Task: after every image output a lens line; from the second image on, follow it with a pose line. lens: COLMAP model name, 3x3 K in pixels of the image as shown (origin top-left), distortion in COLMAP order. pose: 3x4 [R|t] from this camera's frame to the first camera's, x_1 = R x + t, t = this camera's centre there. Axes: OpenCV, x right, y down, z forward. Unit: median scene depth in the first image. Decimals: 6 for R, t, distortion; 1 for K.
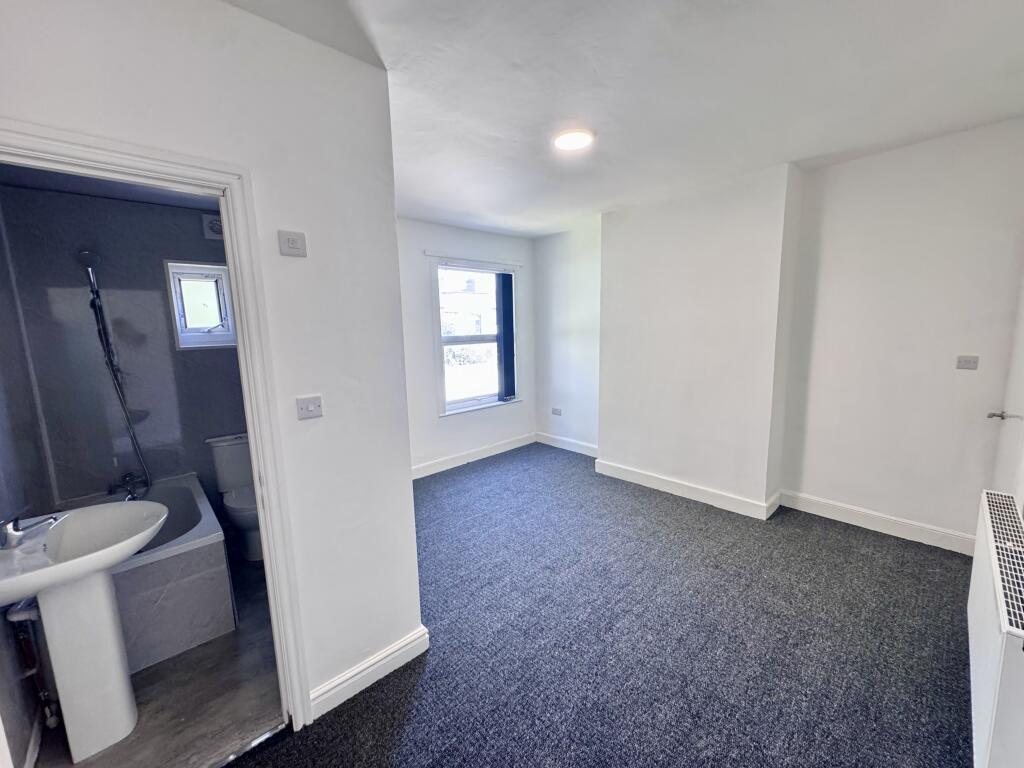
lens RADIAL K [[407.5, 0, 511.4], [0, 407.5, 386.9], [0, 0, 1]] dist [-0.002535, -0.000220]
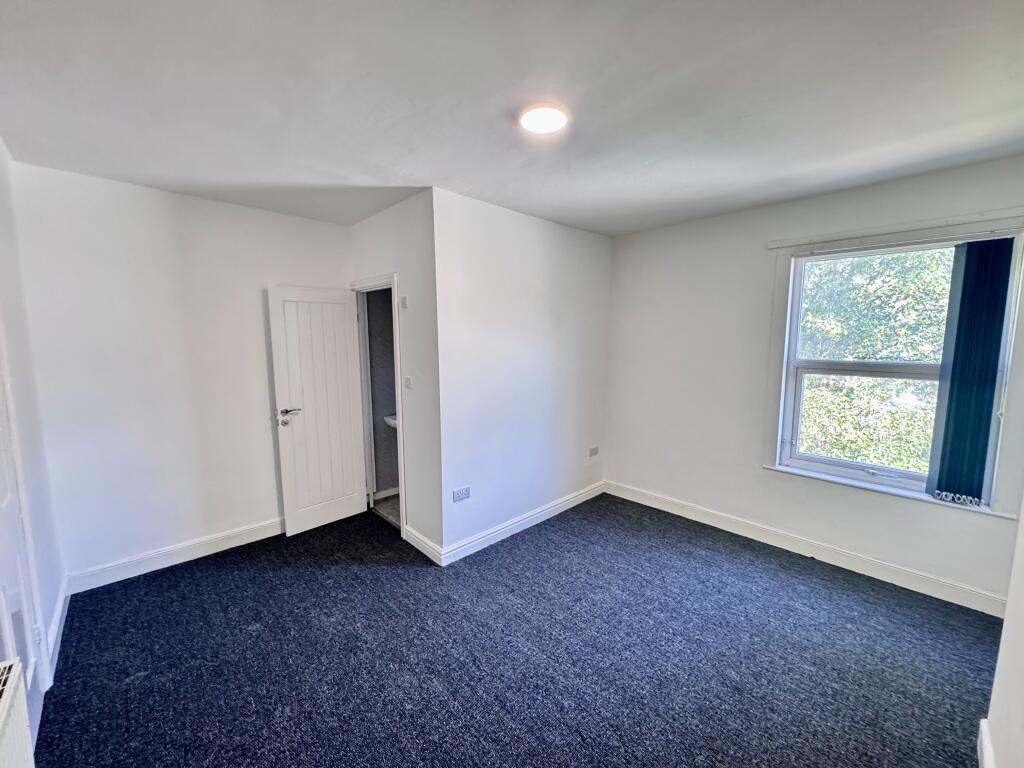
lens RADIAL K [[407.5, 0, 511.2], [0, 407.5, 380.6], [0, 0, 1]] dist [-0.002535, -0.000220]
pose [[-0.002943, 0.127068, -0.991890, 0.507777], [-0.152562, 0.980226, 0.126026, -0.097744], [0.988289, 0.151696, 0.016501, 0.498198]]
